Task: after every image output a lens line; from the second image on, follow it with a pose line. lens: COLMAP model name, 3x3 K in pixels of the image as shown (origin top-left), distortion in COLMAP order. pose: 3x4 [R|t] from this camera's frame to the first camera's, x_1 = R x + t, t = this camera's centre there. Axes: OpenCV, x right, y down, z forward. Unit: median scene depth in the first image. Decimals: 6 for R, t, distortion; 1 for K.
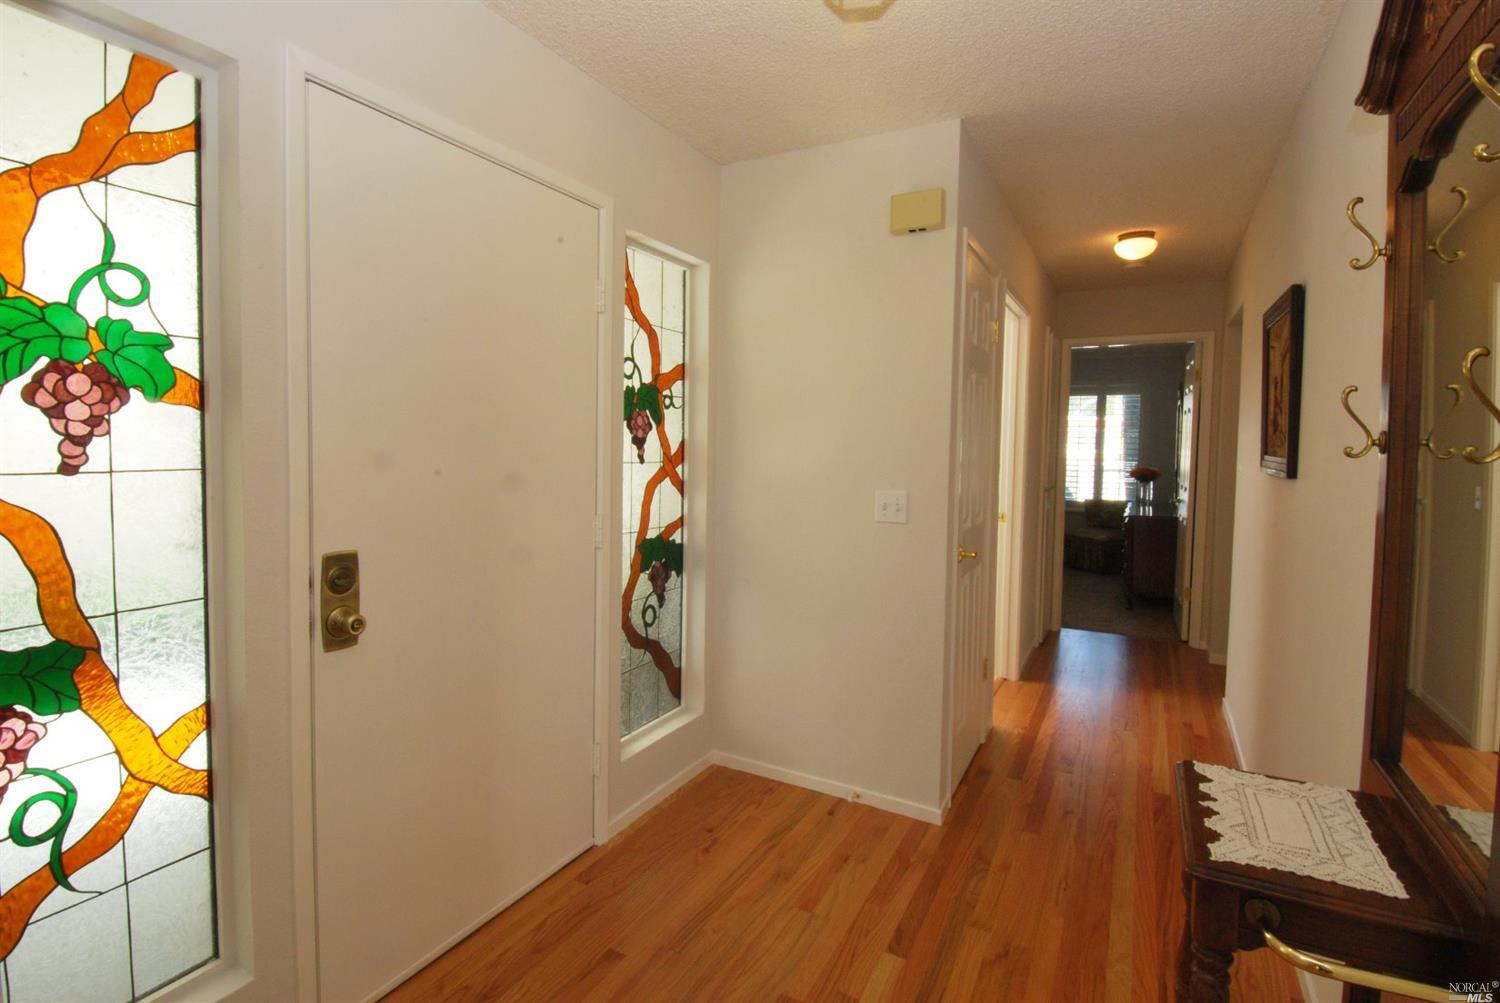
lens RADIAL K [[711.3, 0, 745.9], [0, 711.3, 488.7], [0, 0, 1]] dist [-0.020657, -0.003520]
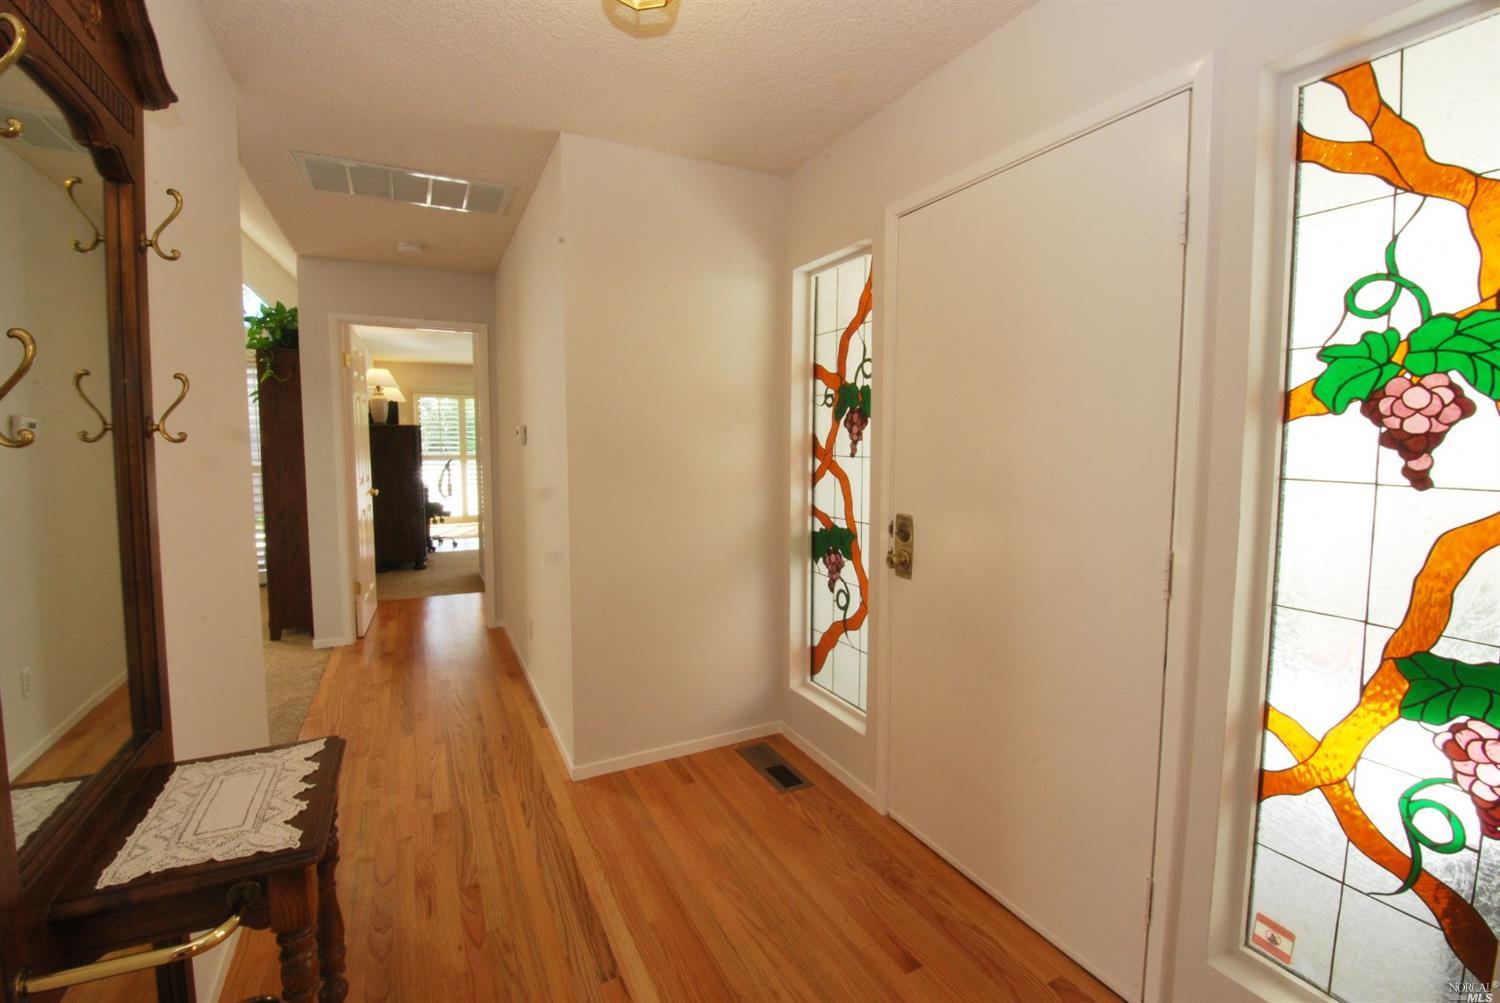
lens RADIAL K [[655.3, 0, 745.2], [0, 655.3, 492.6], [0, 0, 1]] dist [0.003457, -0.014290]
pose [[-0.569194, 0.055184, -0.820349, 0.643541], [-0.058535, 0.992494, 0.107378, -0.074201], [0.820117, 0.109138, -0.561691, 1.233579]]
